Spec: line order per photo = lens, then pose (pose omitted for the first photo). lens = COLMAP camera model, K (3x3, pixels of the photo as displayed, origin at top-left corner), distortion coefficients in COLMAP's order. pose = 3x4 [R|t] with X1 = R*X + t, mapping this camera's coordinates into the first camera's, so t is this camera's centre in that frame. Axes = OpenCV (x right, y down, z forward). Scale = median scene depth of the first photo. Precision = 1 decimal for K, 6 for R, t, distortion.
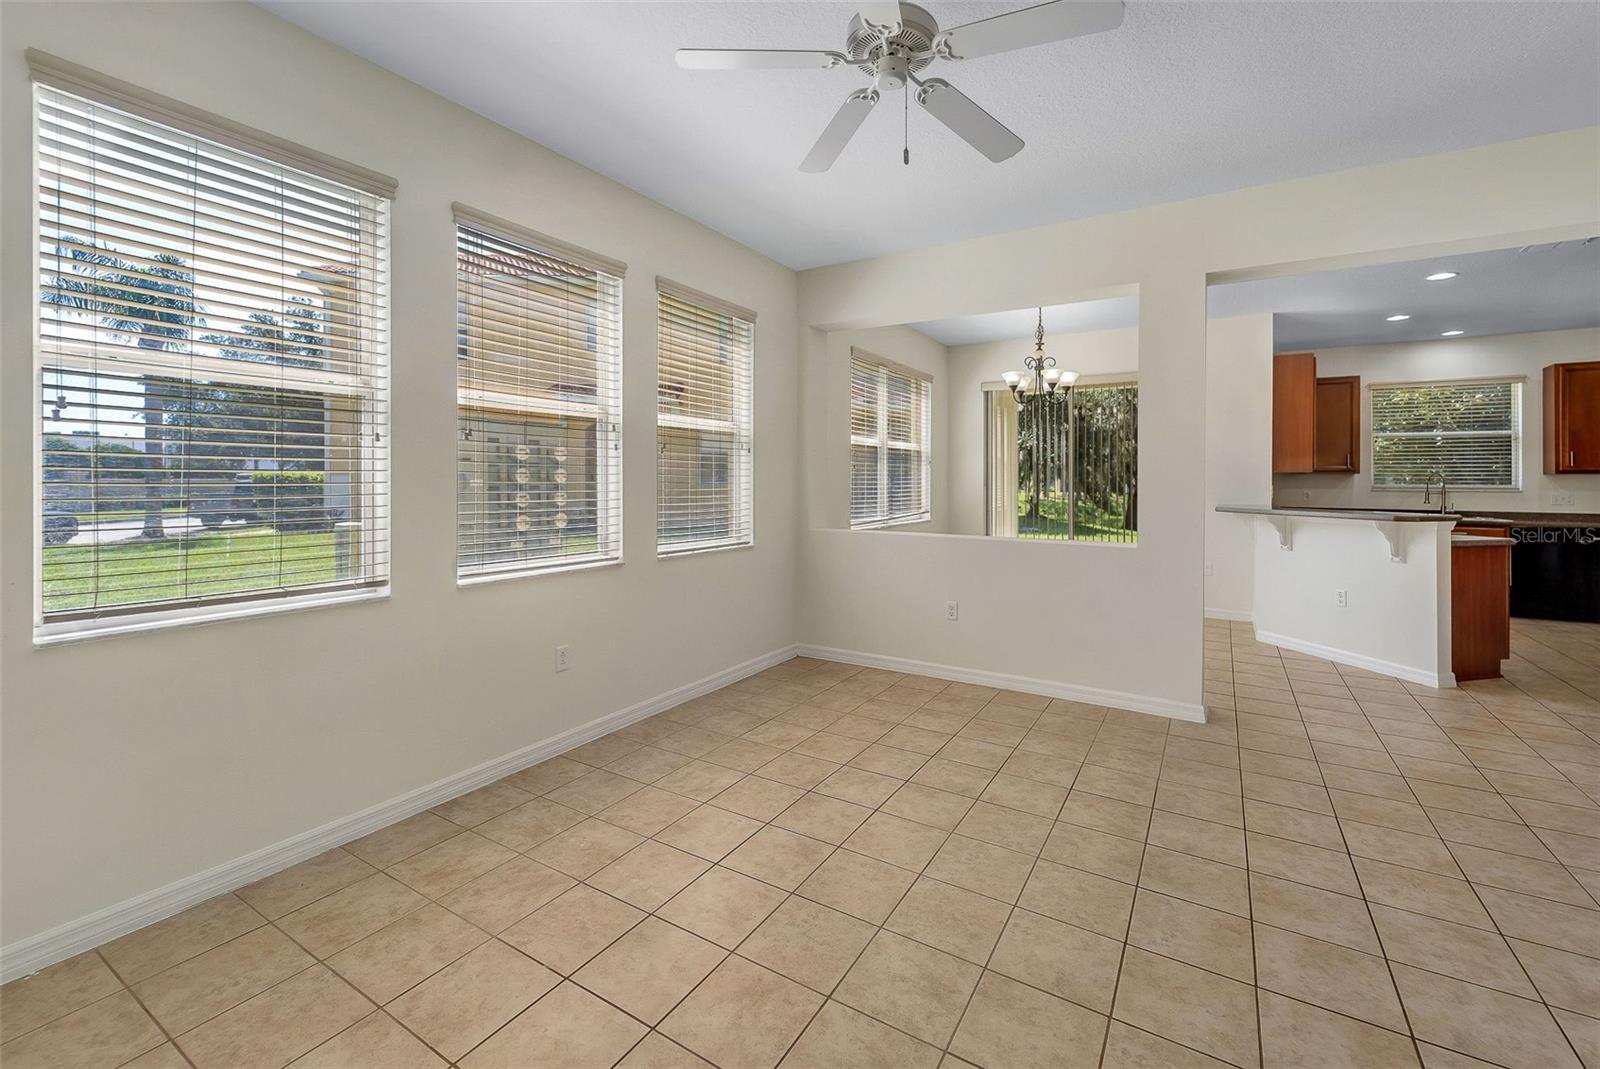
lens RADIAL K [[677.5, 0, 803.2], [0, 677.5, 479.9], [0, 0, 1]] dist [-0.000253, -0.000102]
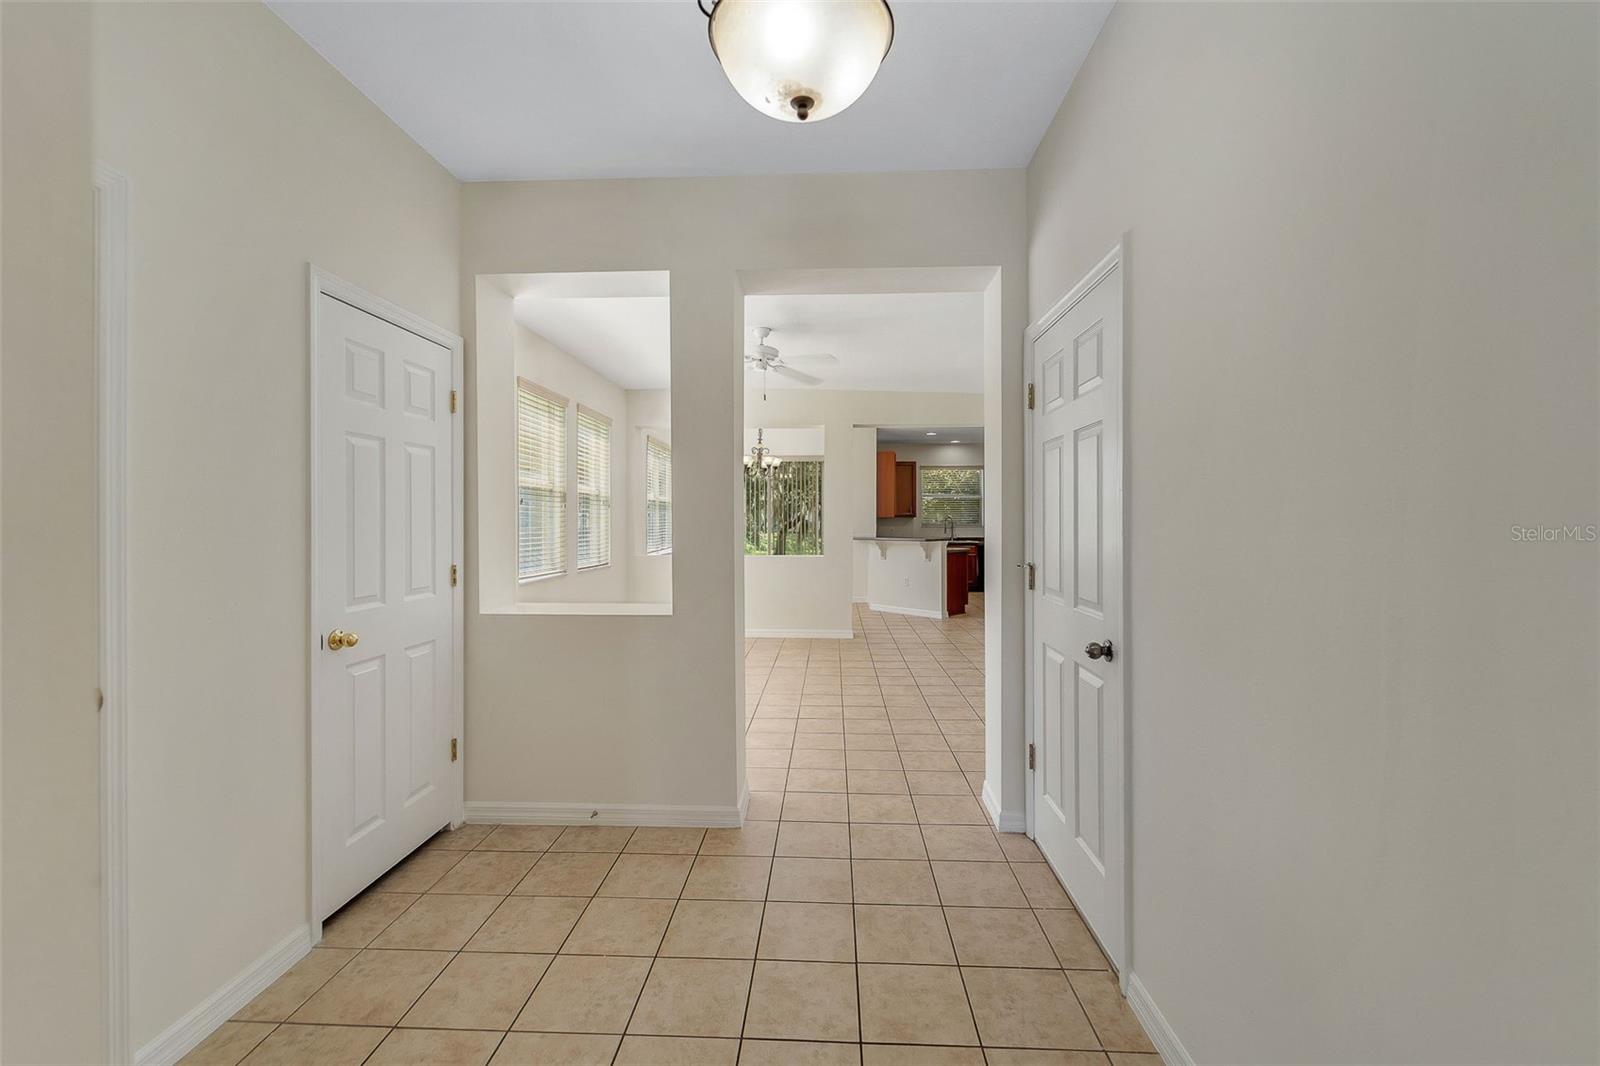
lens RADIAL K [[653.4, 0, 800.0], [0, 653.4, 533.0], [0, 0, 1]] dist [-0.000382, 0.000038]
pose [[0.877519, -0.013500, 0.479353, -0.532389], [0.004760, 0.999800, 0.019445, -0.007254], [-0.479519, -0.014782, 0.877407, -0.713985]]
